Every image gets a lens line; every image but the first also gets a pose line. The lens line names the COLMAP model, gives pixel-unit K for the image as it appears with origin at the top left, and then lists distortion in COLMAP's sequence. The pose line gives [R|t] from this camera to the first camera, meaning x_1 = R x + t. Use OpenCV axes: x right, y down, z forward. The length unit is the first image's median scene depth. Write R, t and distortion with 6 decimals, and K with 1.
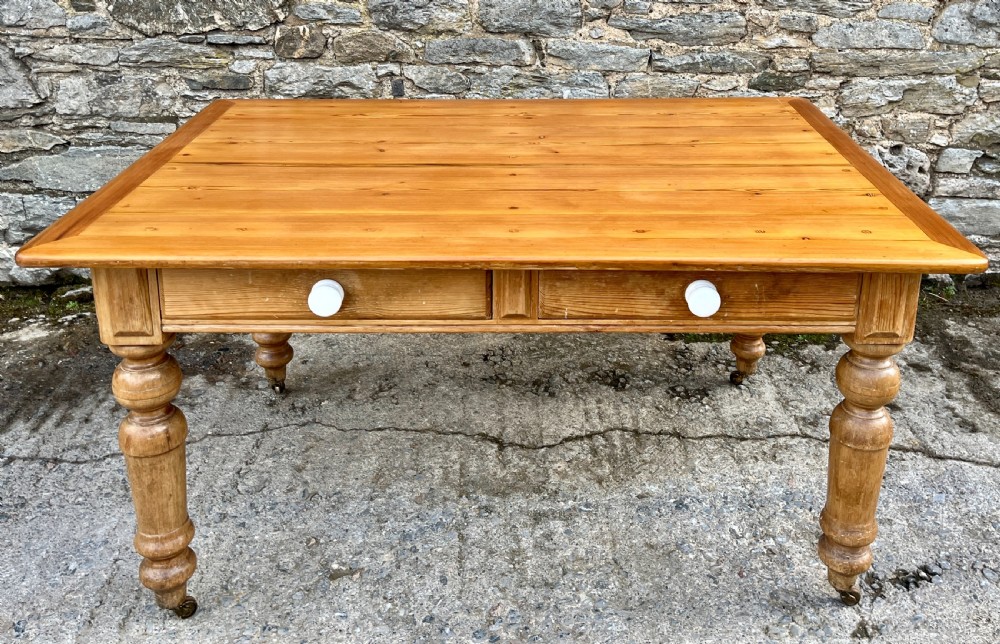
lens RADIAL K [[961.6, 0, 560.3], [0, 961.6, 173.2], [0, 0, 1]] dist [0.027583, 0.000000]
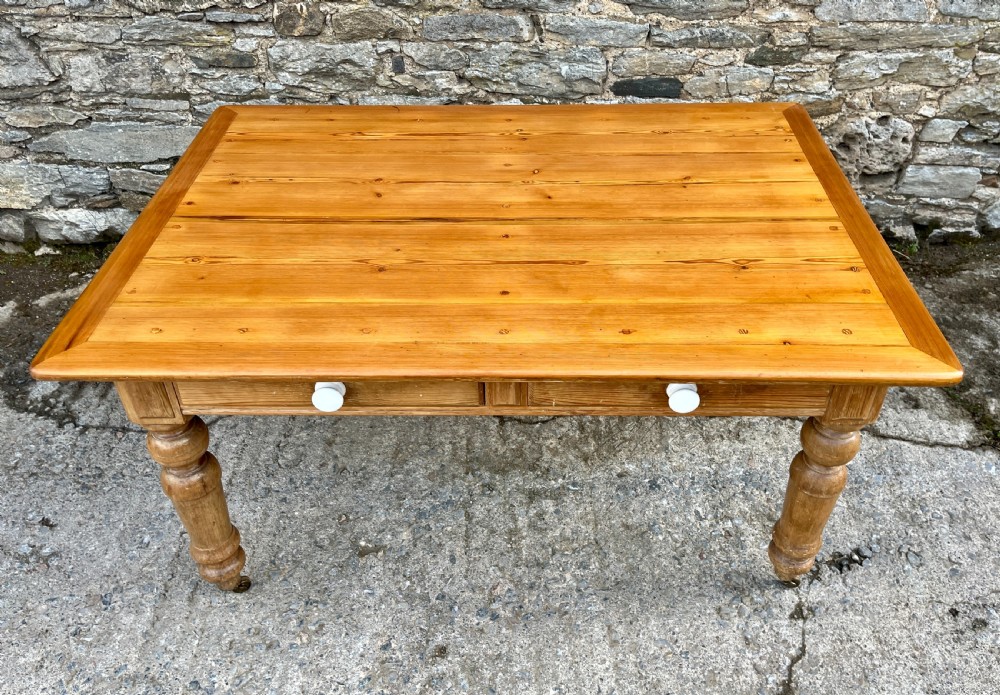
lens RADIAL K [[818.9, 0, 543.1], [0, 818.9, 316.1], [0, 0, 1]] dist [0.033276, -0.017760]
pose [[0.999649, 0.012339, -0.023437, 0.007925], [-0.003511, 0.938776, 0.344510, -0.144705], [0.026254, -0.344307, 0.938490, 0.099055]]
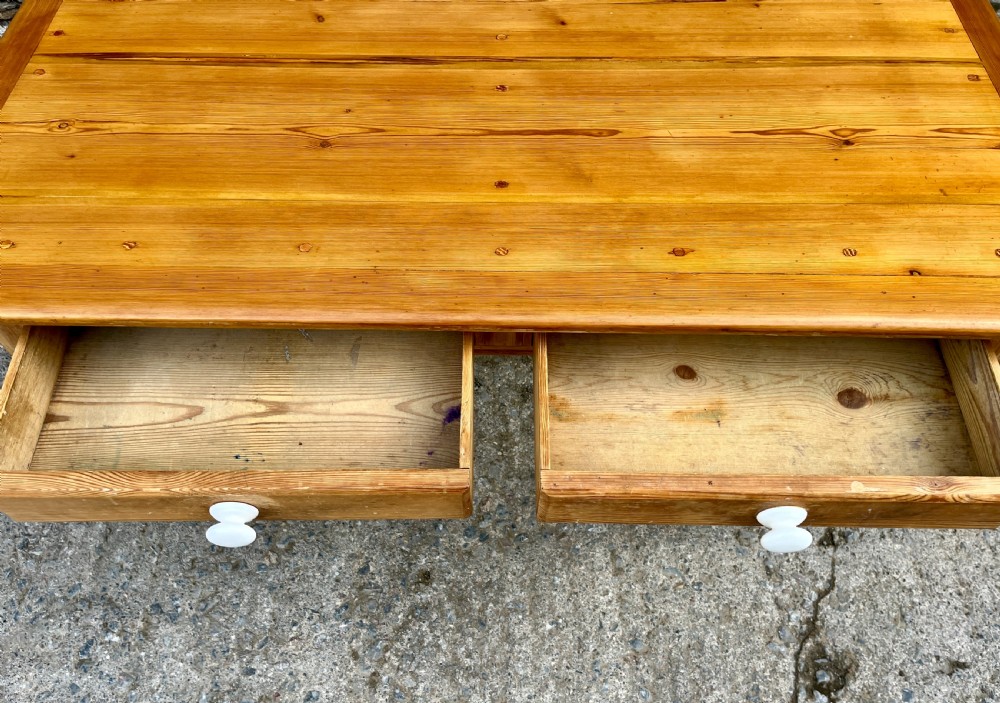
lens RADIAL K [[768.0, 0, 498.4], [0, 768.0, 376.3], [0, 0, 1]] dist [0.057032, -0.073383]
pose [[0.998433, 0.034558, -0.044008, -0.012398], [0.000629, 0.779501, 0.626400, -0.126765], [0.055951, -0.625447, 0.778258, 0.274093]]
